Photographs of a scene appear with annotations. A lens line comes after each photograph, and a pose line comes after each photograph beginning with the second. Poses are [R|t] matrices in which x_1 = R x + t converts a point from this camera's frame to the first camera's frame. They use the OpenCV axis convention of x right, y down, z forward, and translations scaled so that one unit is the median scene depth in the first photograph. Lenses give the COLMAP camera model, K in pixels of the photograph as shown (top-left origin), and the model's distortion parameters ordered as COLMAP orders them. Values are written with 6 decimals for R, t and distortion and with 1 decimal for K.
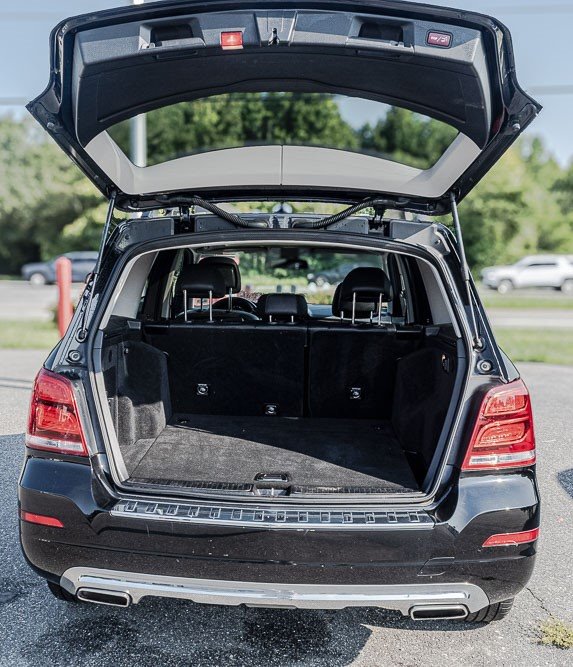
lens RADIAL K [[815.1, 0, 286.5], [0, 815.1, 333.5], [0, 0, 1]] dist [-0.006200, 0.007669]
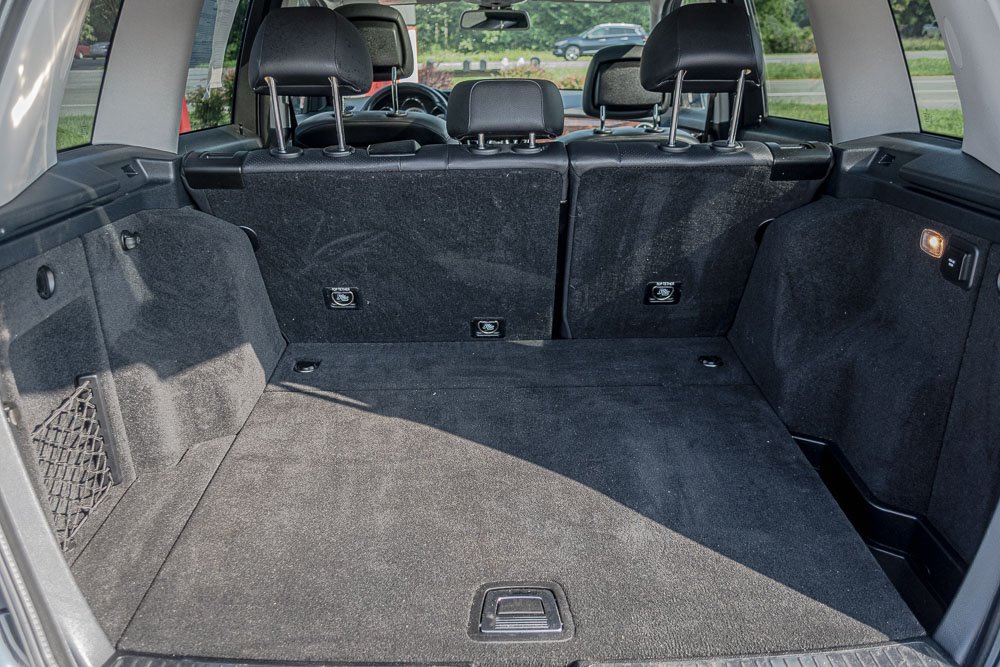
lens RADIAL K [[758.4, 0, 505.6], [0, 758.4, 349.5], [0, 0, 1]] dist [-0.000893, -0.002926]
pose [[0.998522, -0.044934, 0.030581, -0.029086], [0.033678, 0.953095, 0.300790, -0.040513], [-0.042662, -0.299316, 0.953200, 0.715610]]
